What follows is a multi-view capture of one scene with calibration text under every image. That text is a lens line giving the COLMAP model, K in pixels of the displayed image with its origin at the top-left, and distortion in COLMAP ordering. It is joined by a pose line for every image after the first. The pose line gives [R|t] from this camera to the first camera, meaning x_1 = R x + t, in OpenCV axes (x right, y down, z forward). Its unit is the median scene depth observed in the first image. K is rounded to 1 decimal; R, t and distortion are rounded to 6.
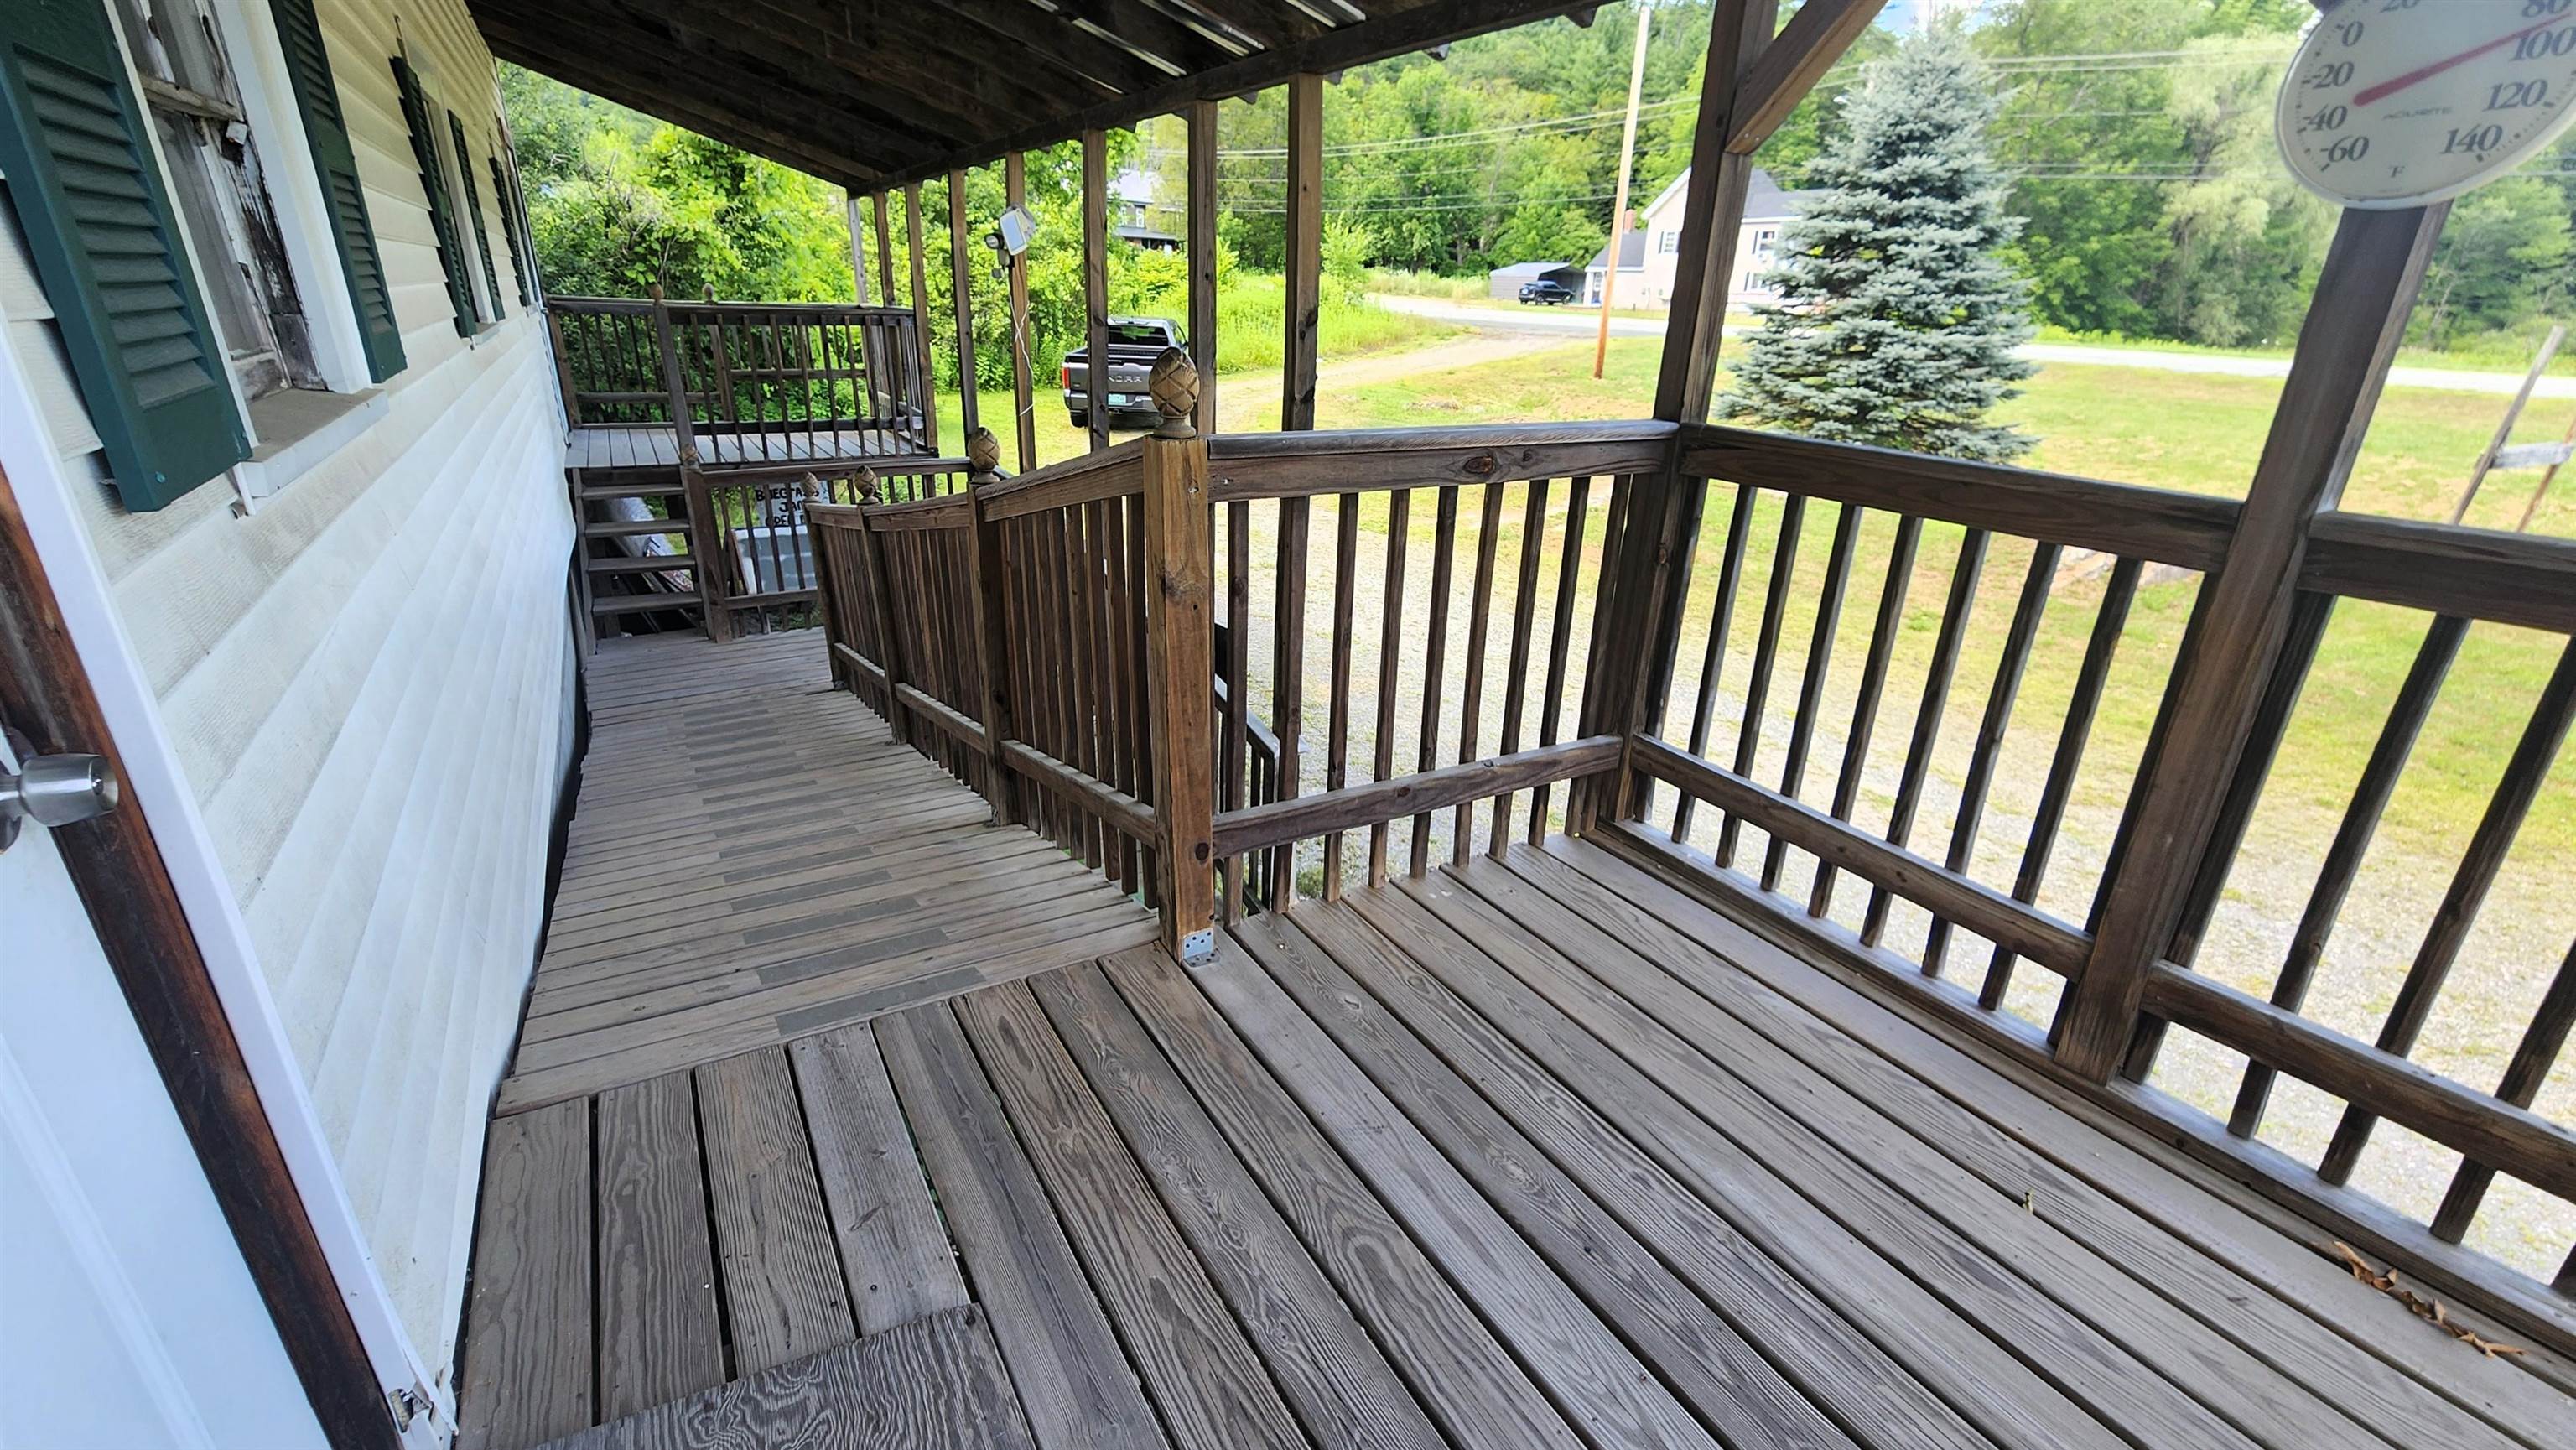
lens RADIAL K [[1043.0, 0, 1288.0], [0, 1043.0, 725.0], [0, 0, 1]] dist [0.002684, 0.000600]
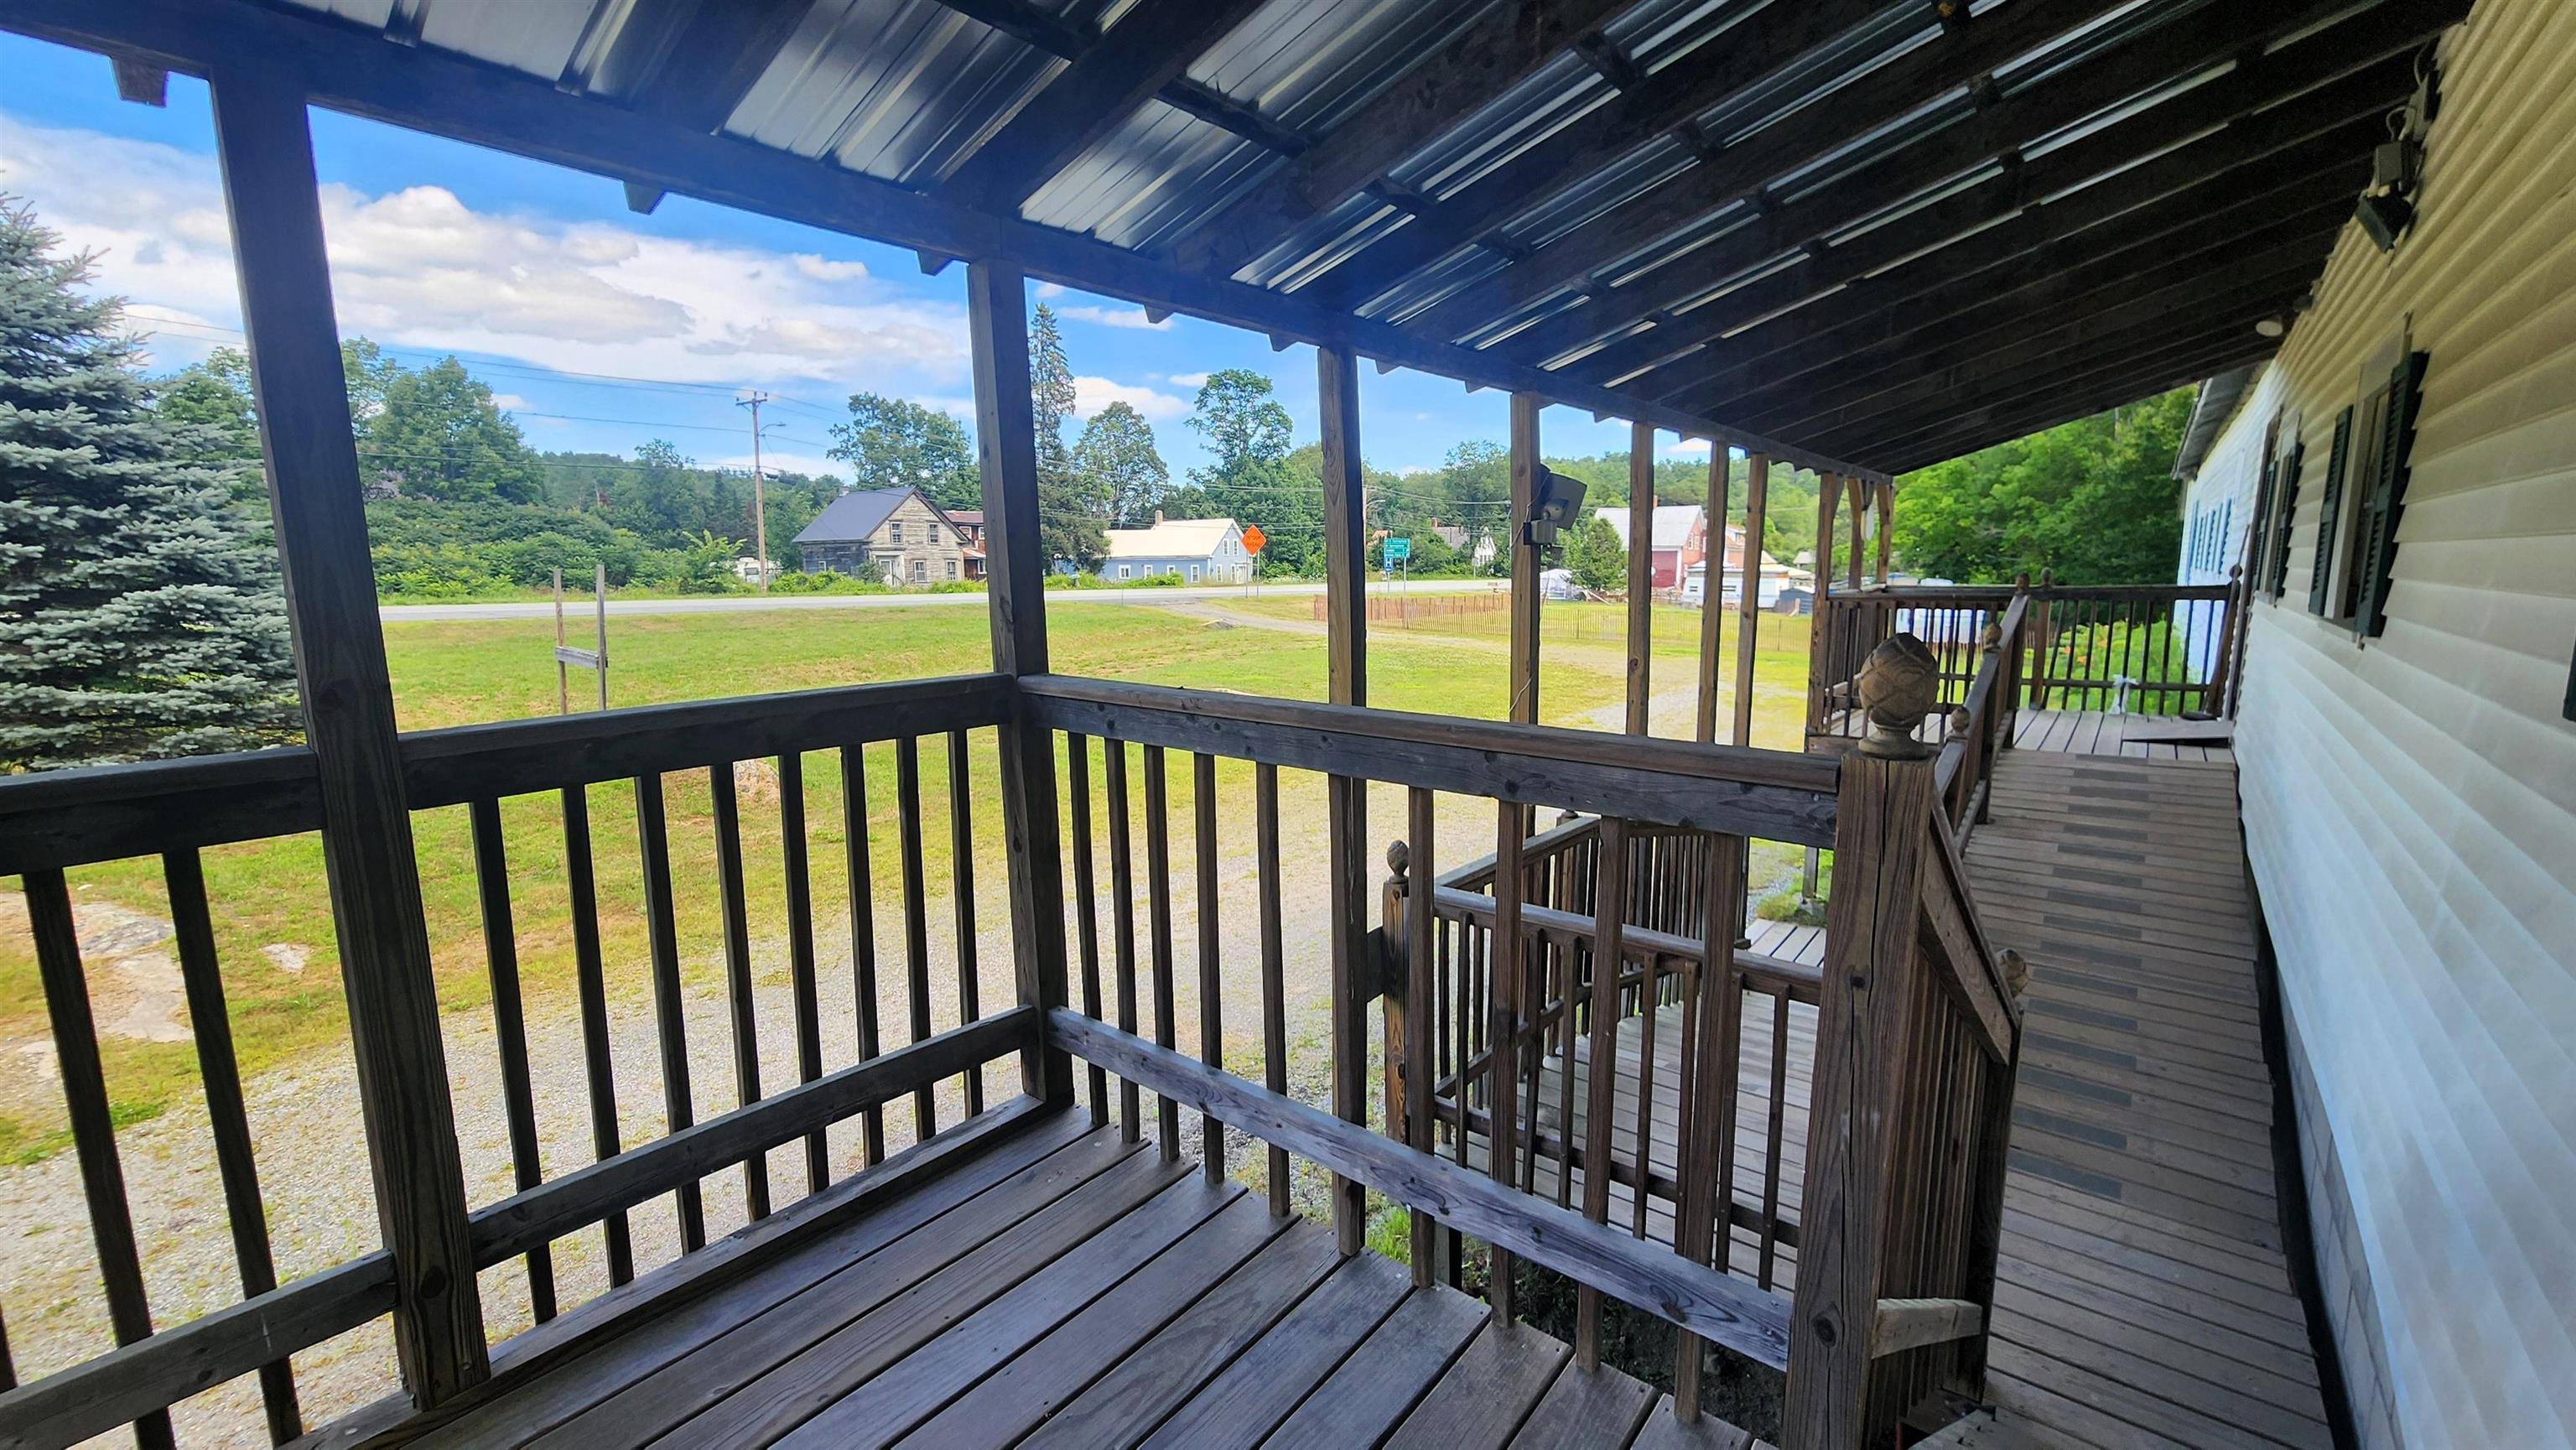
lens RADIAL K [[1117.0, 0, 1318.9], [0, 1117.0, 739.1], [0, 0, 1]] dist [0.000411, -0.000115]
pose [[-0.326108, -0.176714, 0.928669, -0.389722], [0.370279, 0.880000, 0.297478, -0.245397], [-0.869797, 0.440876, -0.221542, 0.573001]]
